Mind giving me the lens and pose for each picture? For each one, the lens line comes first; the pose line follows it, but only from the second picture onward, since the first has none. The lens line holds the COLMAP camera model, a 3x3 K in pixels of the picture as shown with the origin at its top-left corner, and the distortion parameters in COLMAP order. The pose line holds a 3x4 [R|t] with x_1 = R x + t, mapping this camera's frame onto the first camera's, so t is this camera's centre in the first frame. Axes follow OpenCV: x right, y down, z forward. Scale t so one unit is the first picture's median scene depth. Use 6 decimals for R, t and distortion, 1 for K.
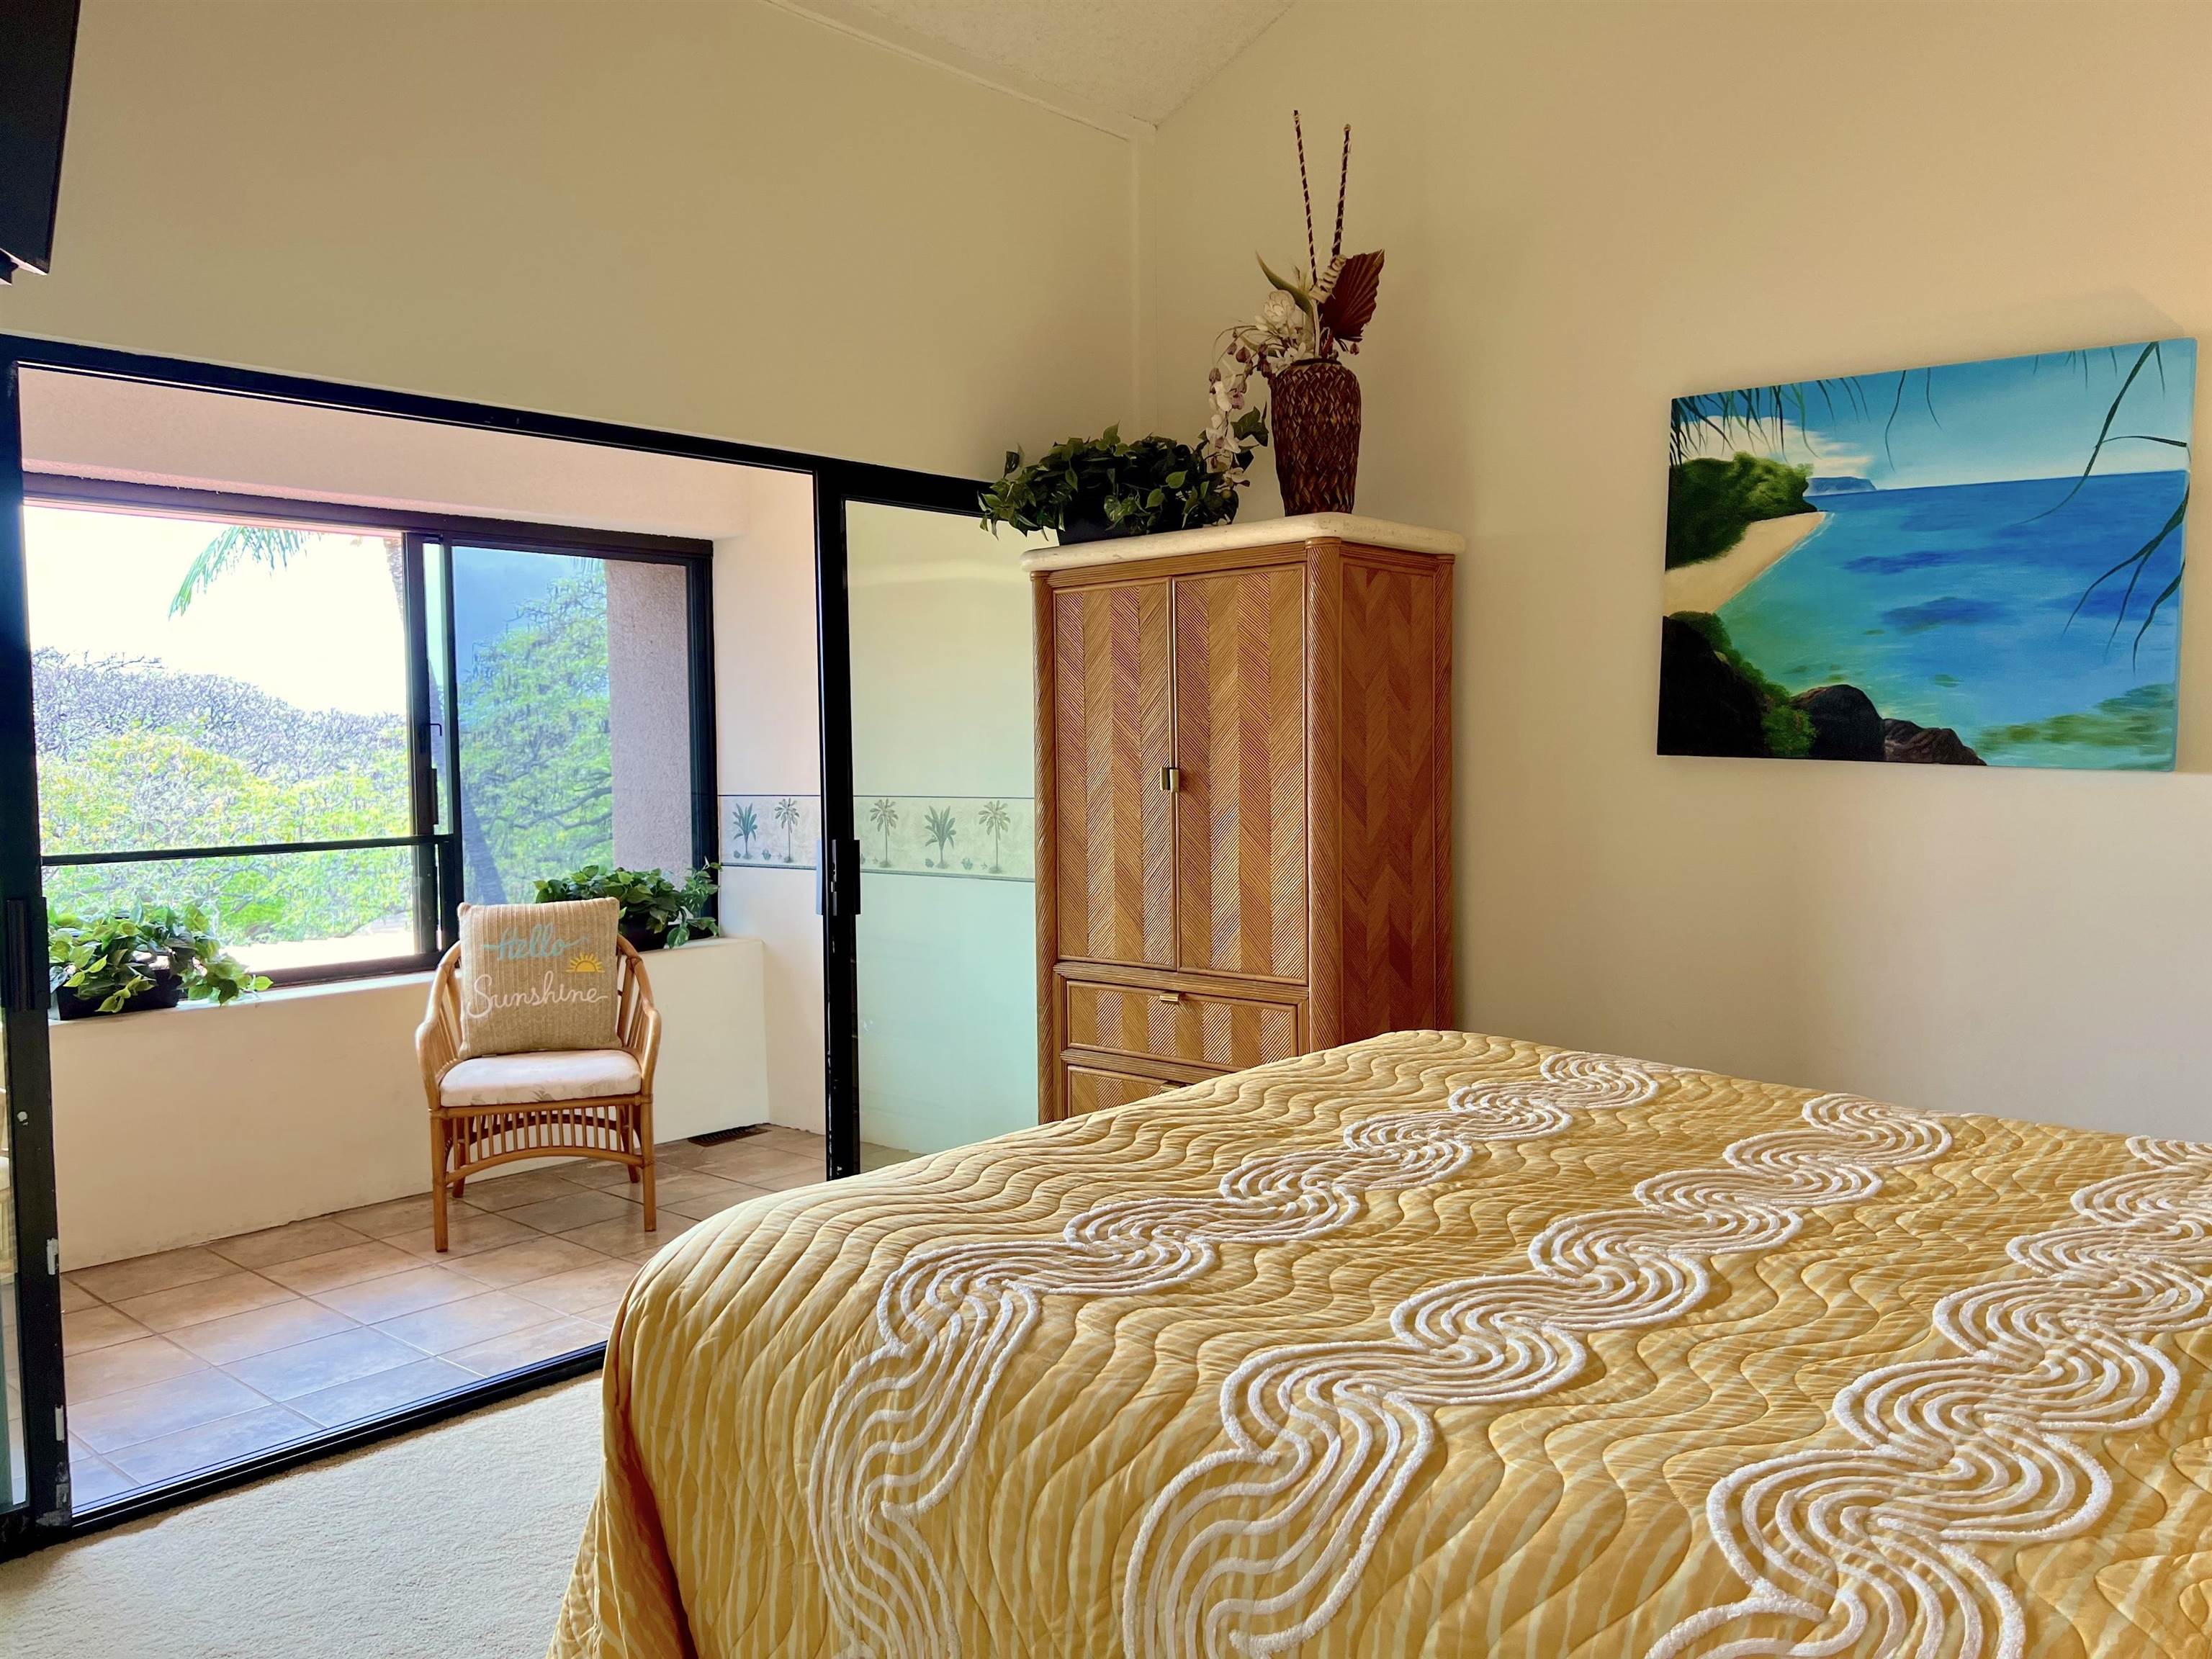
lens RADIAL K [[1675.4, 0, 1117.6], [0, 1675.4, 830.1], [0, 0, 1]] dist [0.081780, -0.106766]
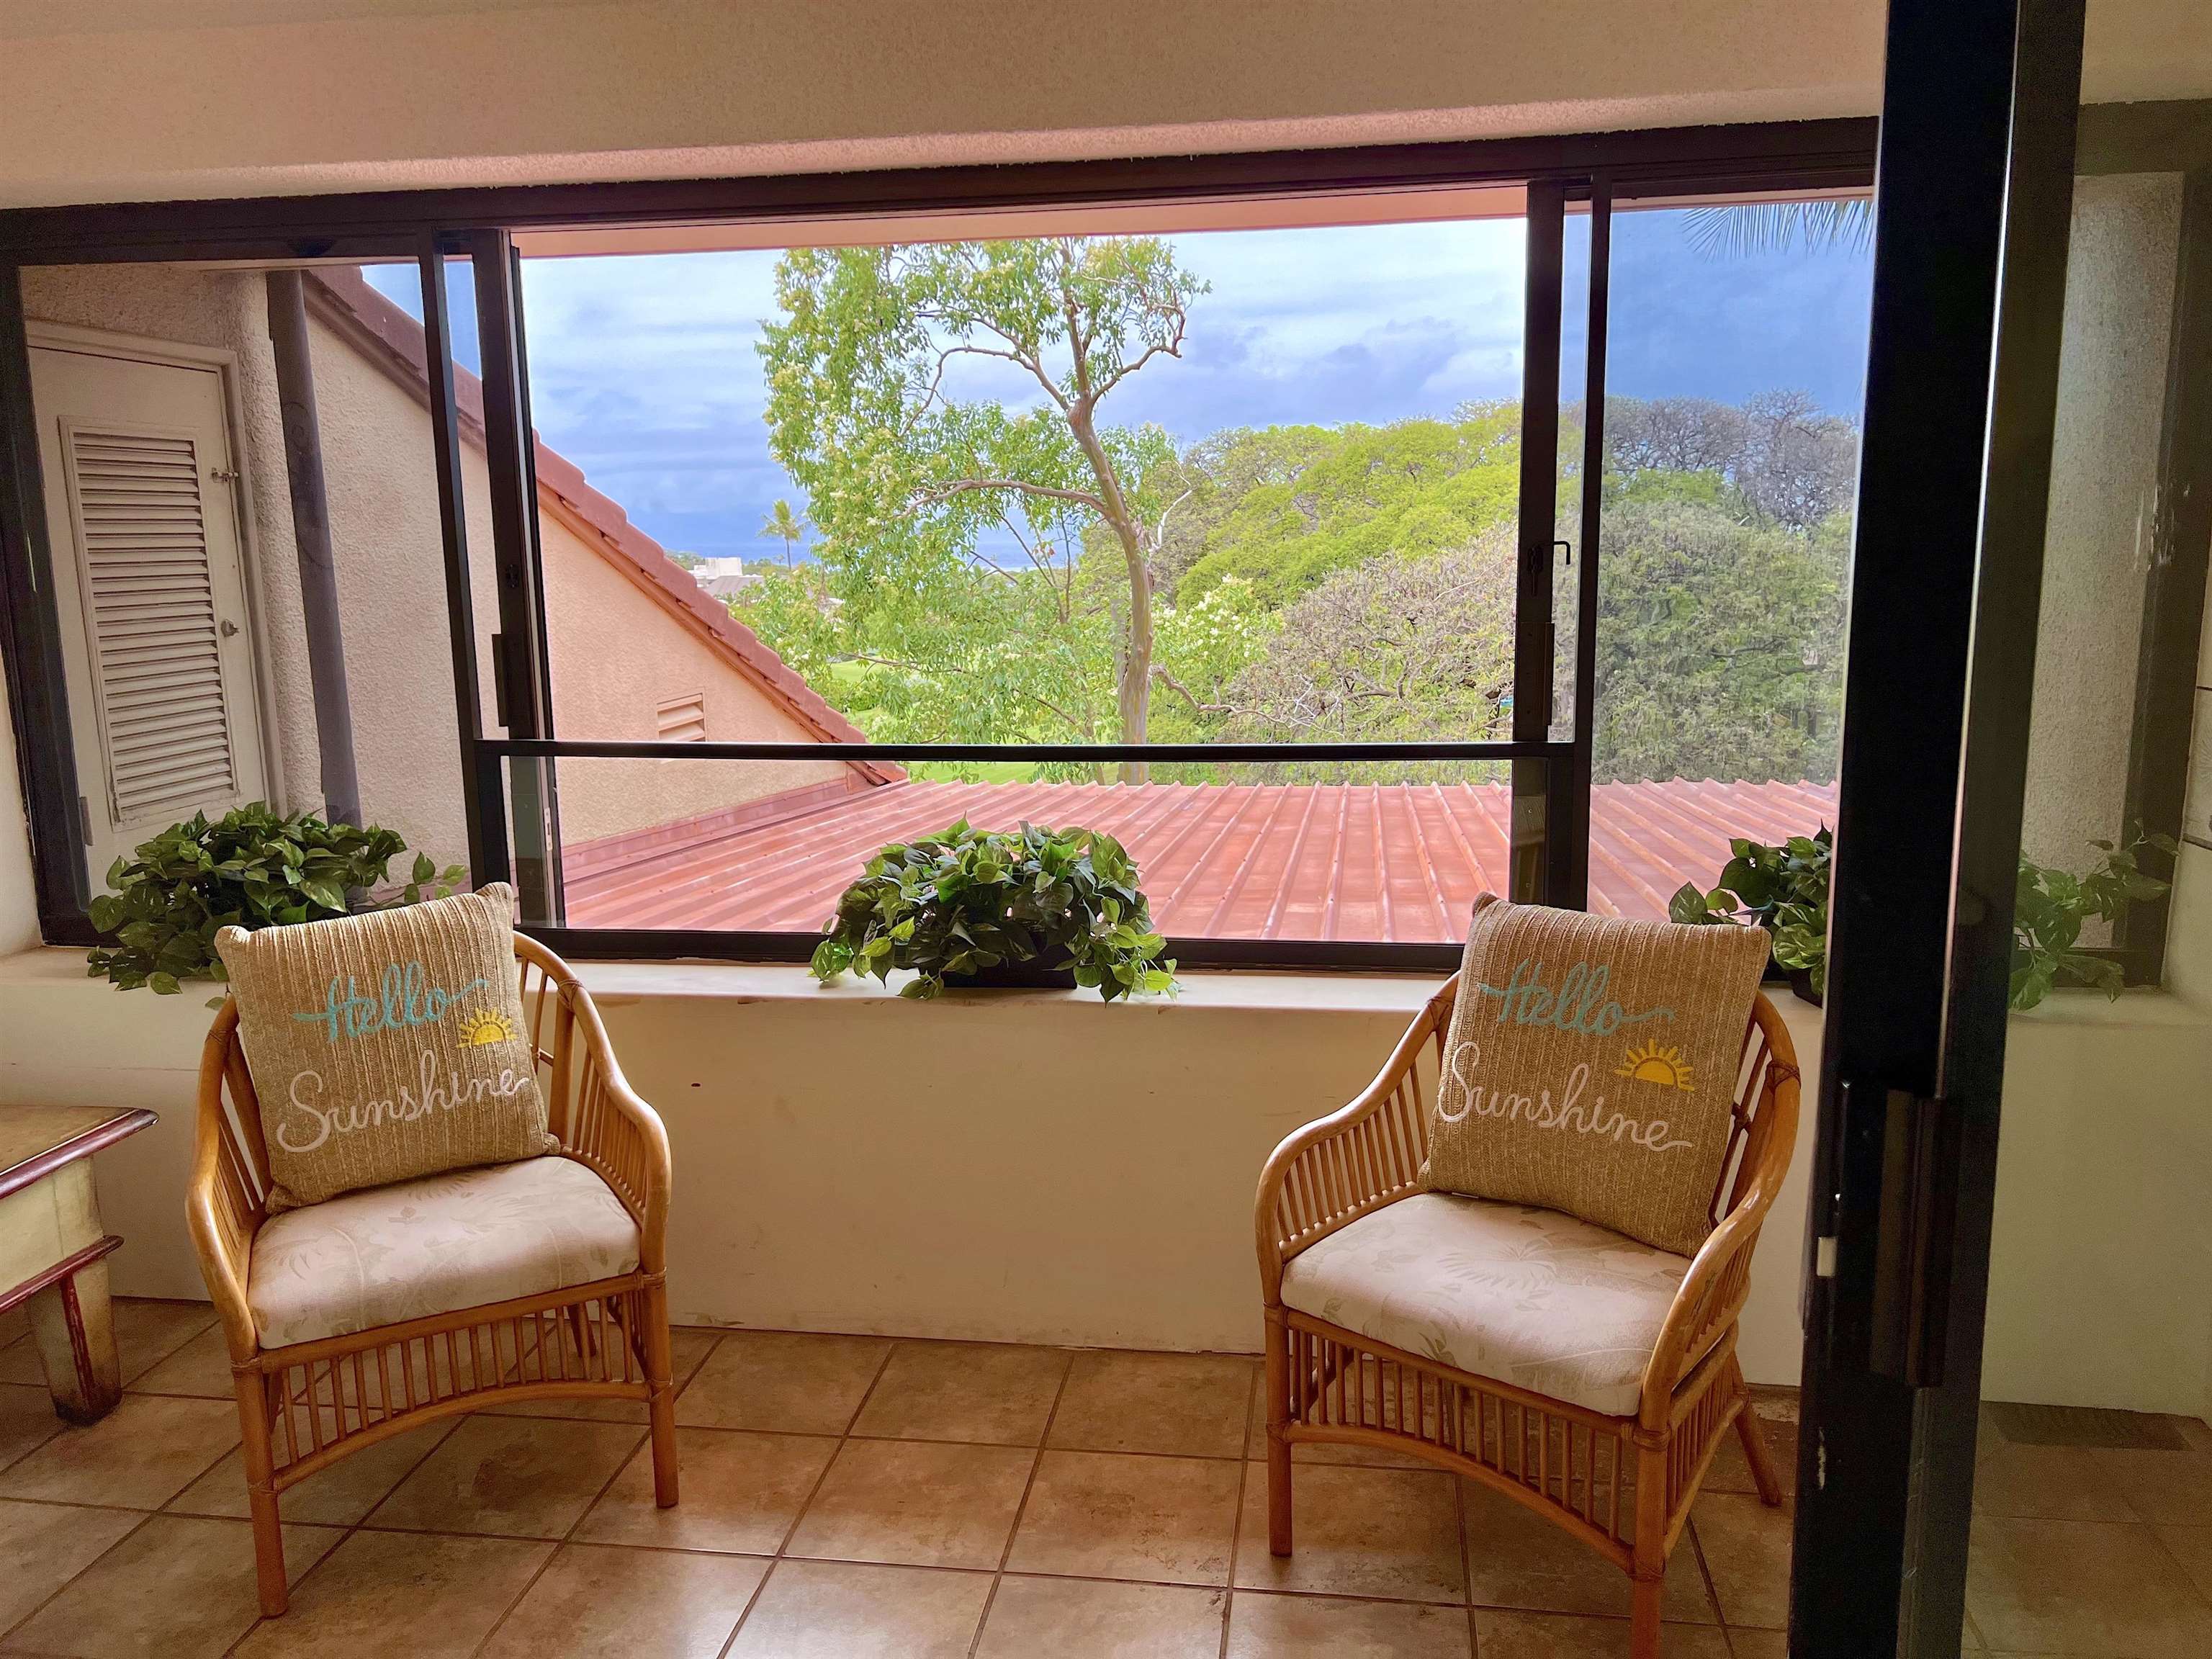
lens RADIAL K [[1675.4, 0, 1117.6], [0, 1675.4, 830.1], [0, 0, 1]] dist [0.081780, -0.106766]
pose [[0.547736, 0.145680, -0.823870, -0.022988], [-0.032026, 0.987653, 0.153348, -0.073970], [0.836038, -0.057609, 0.545639, 0.849867]]
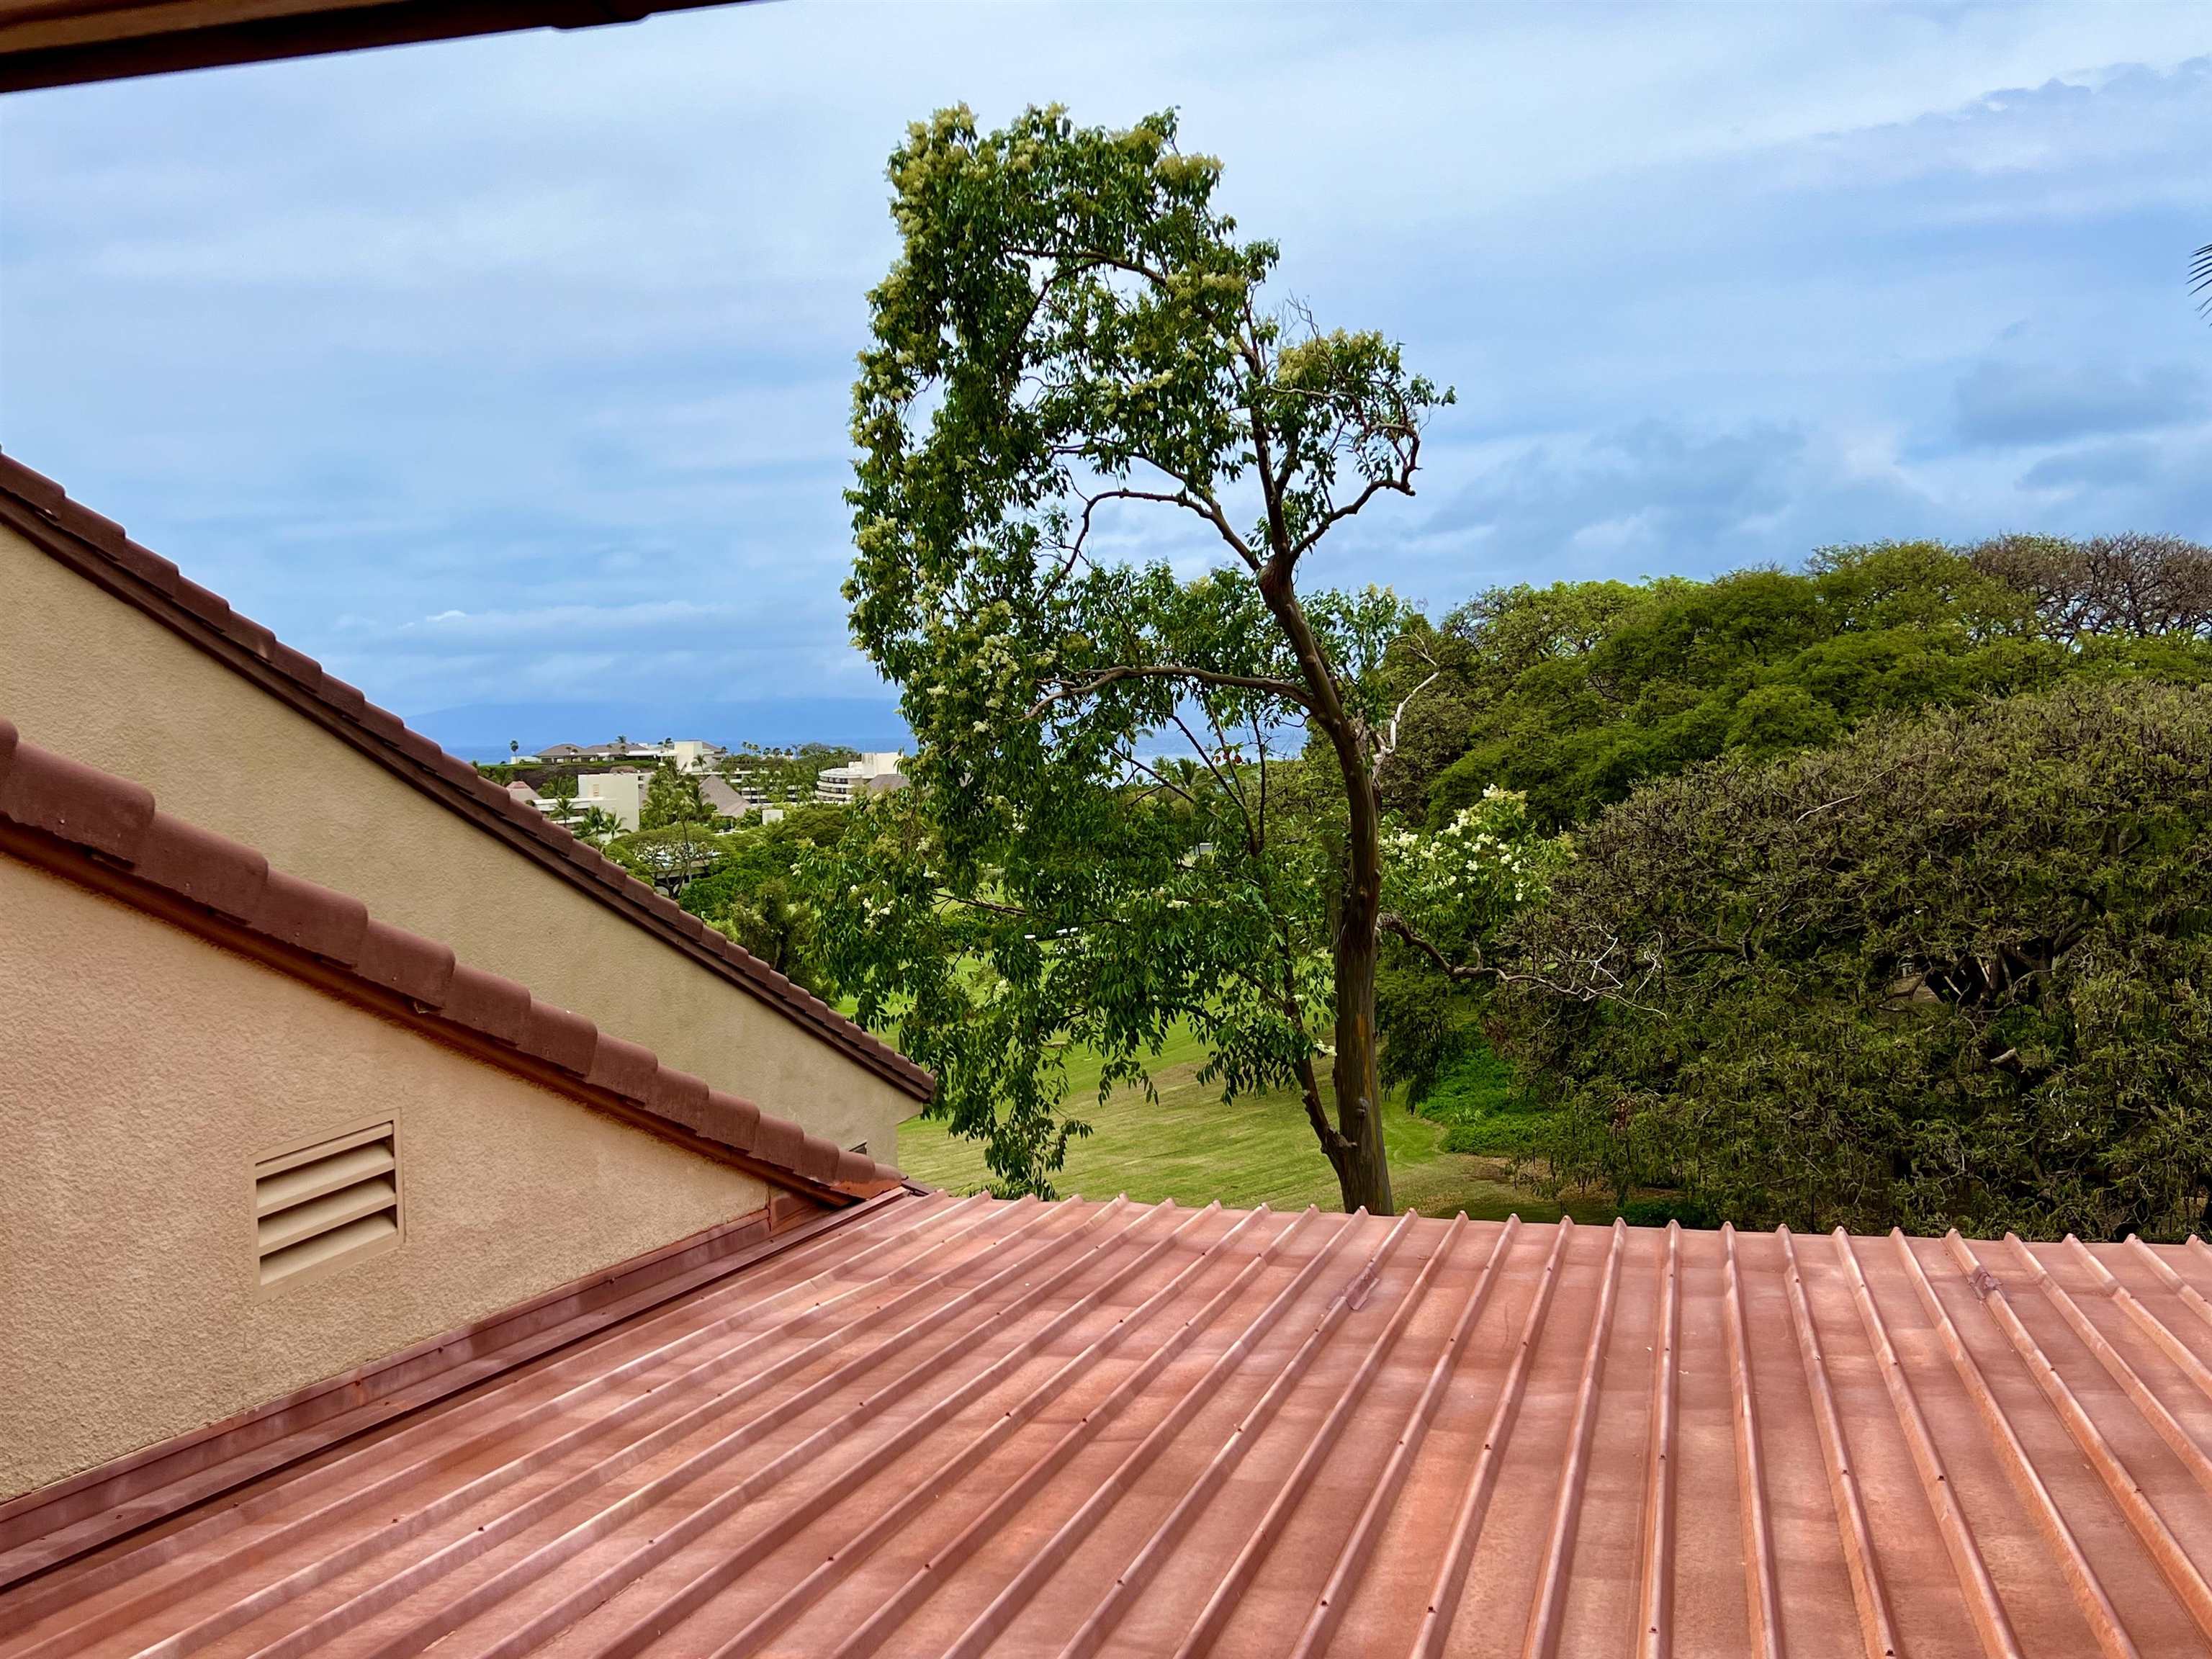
lens RADIAL K [[2091.8, 0, 1057.0], [0, 2091.8, 828.5], [0, 0, 1]] dist [0.141102, -0.312553]
pose [[0.421269, 0.044112, -0.905862, -0.638471], [-0.026546, 0.998988, 0.036302, -0.153934], [0.906547, 0.008754, 0.422014, 1.375239]]
